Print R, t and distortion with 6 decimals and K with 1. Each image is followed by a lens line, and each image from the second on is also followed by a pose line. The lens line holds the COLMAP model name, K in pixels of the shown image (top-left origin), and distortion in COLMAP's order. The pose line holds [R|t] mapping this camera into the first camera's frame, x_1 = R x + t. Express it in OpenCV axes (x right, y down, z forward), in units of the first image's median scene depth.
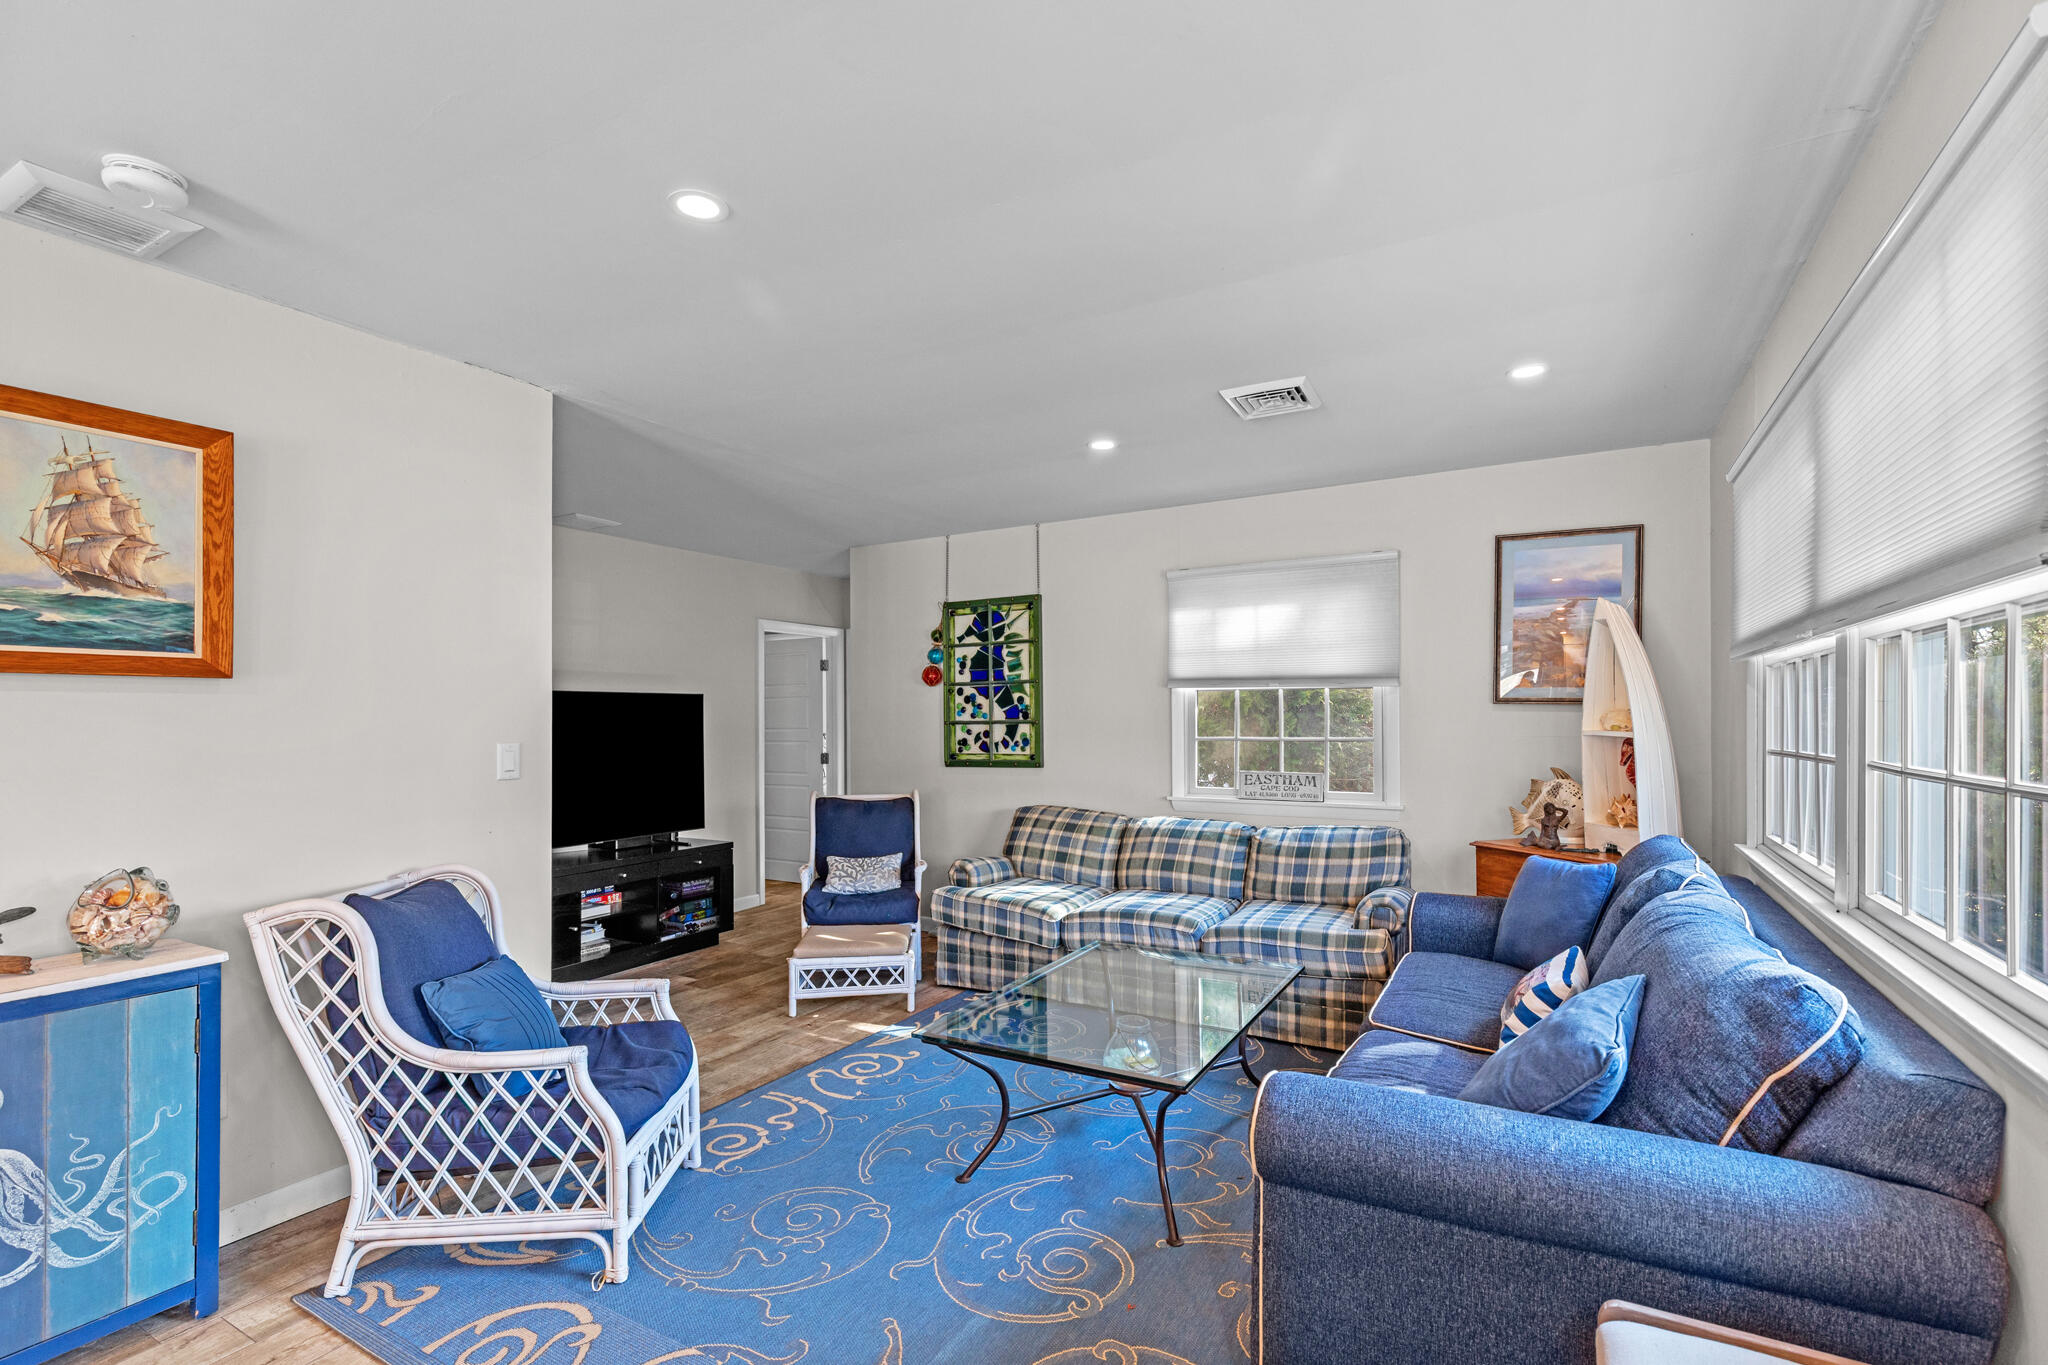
lens RADIAL K [[933.8, 0, 1044.9], [0, 933.8, 718.9], [0, 0, 1]] dist [0.007396, 0.000008]
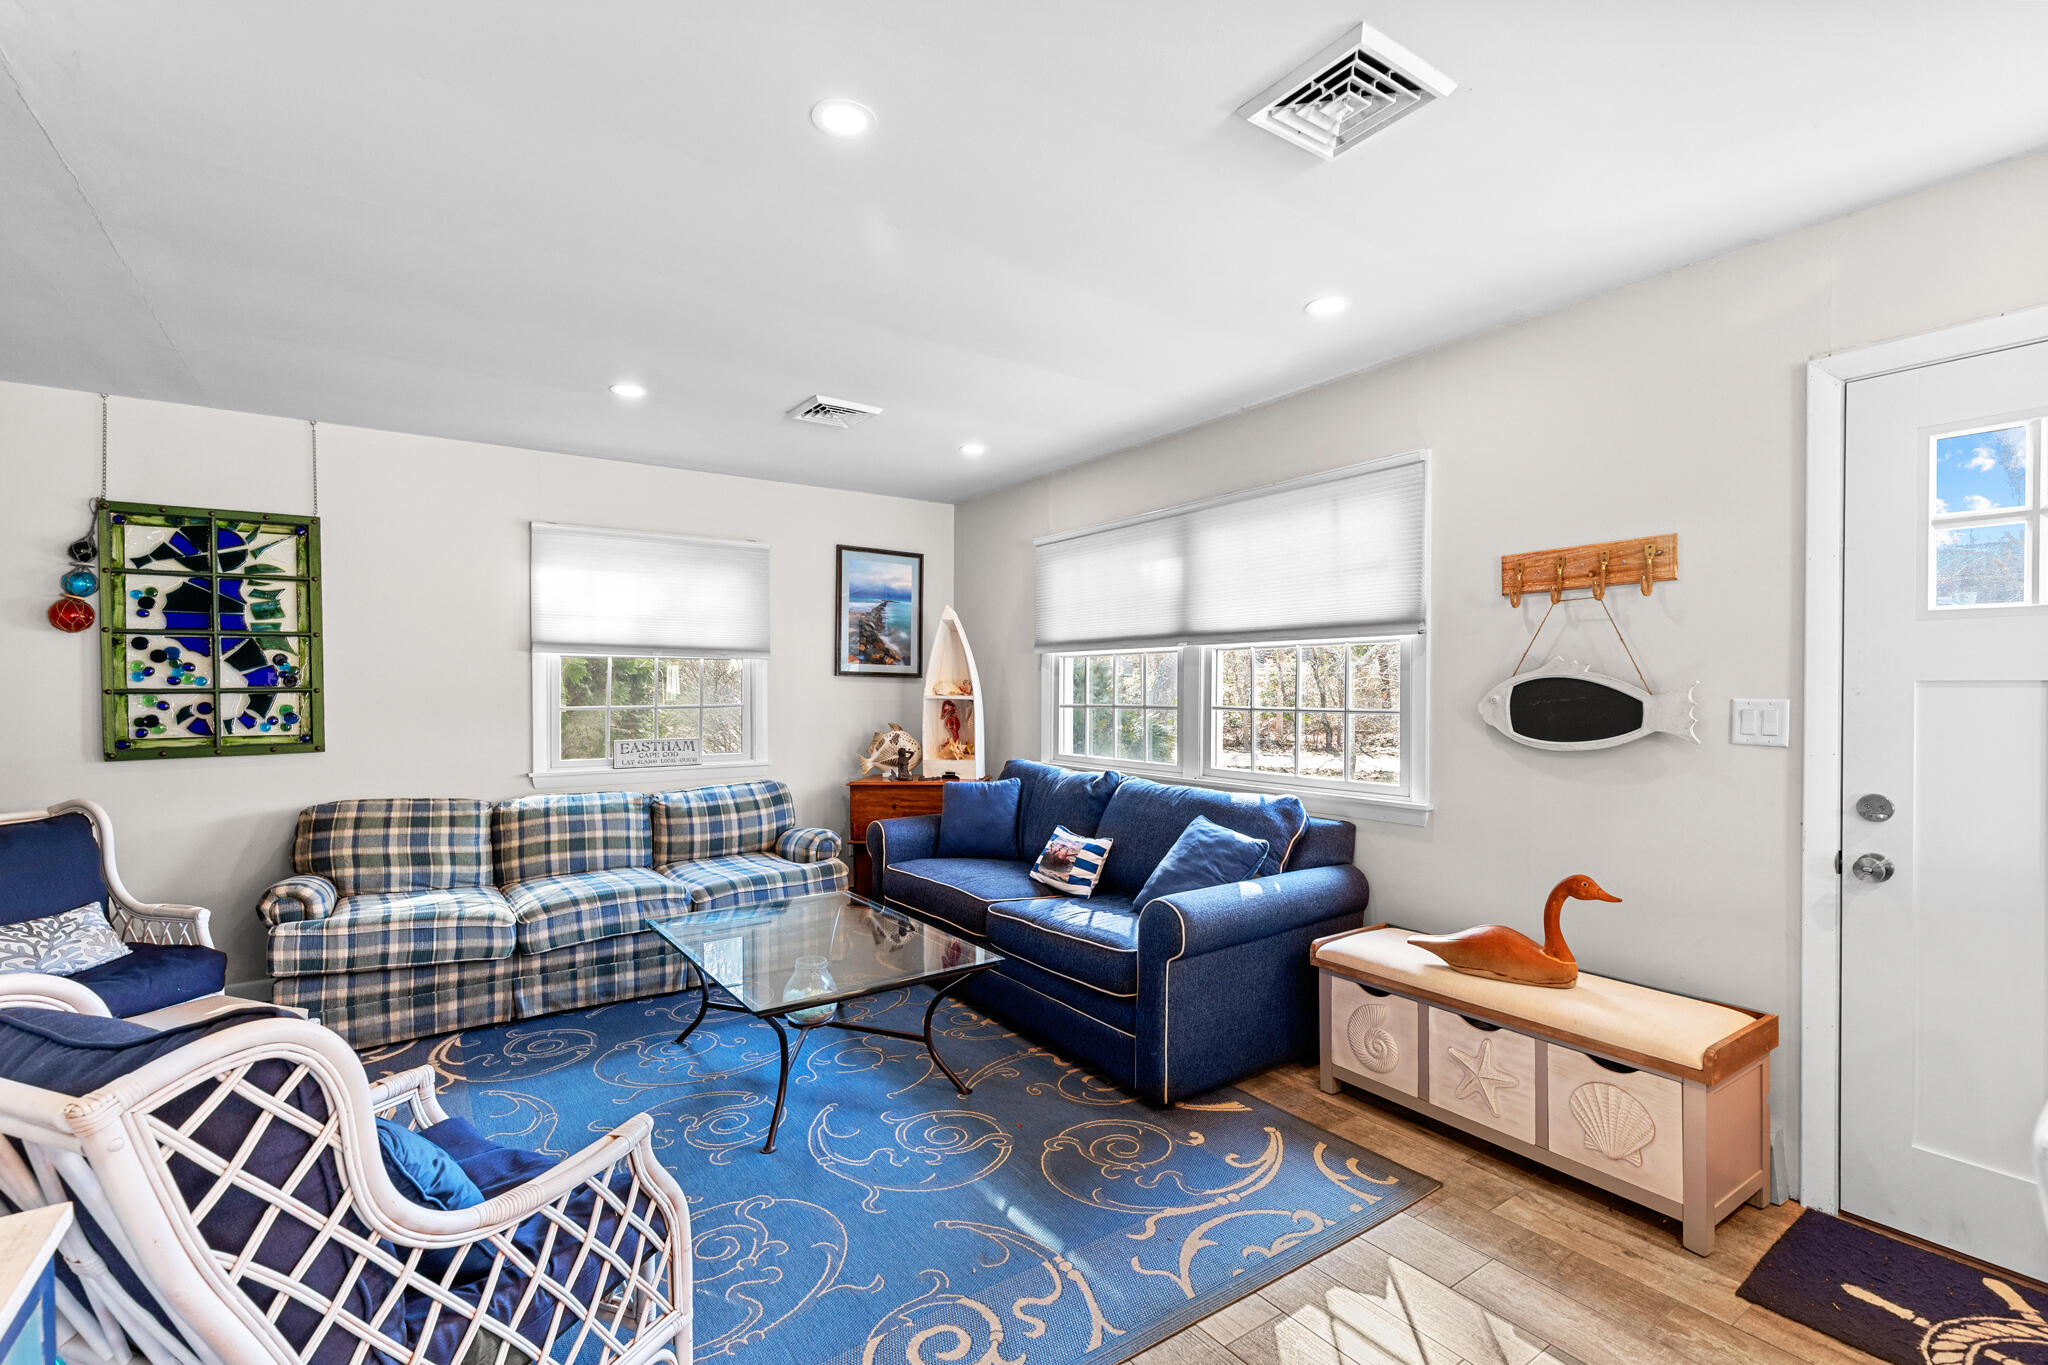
lens RADIAL K [[933.8, 0, 1039.0], [0, 933.8, 692.9], [0, 0, 1]] dist [0.007396, 0.000008]
pose [[0.413439, -0.000133, 0.910532, -0.460921], [0.001212, 0.999999, -0.000405, 0.006617], [-0.910531, 0.001271, 0.413439, 0.177746]]
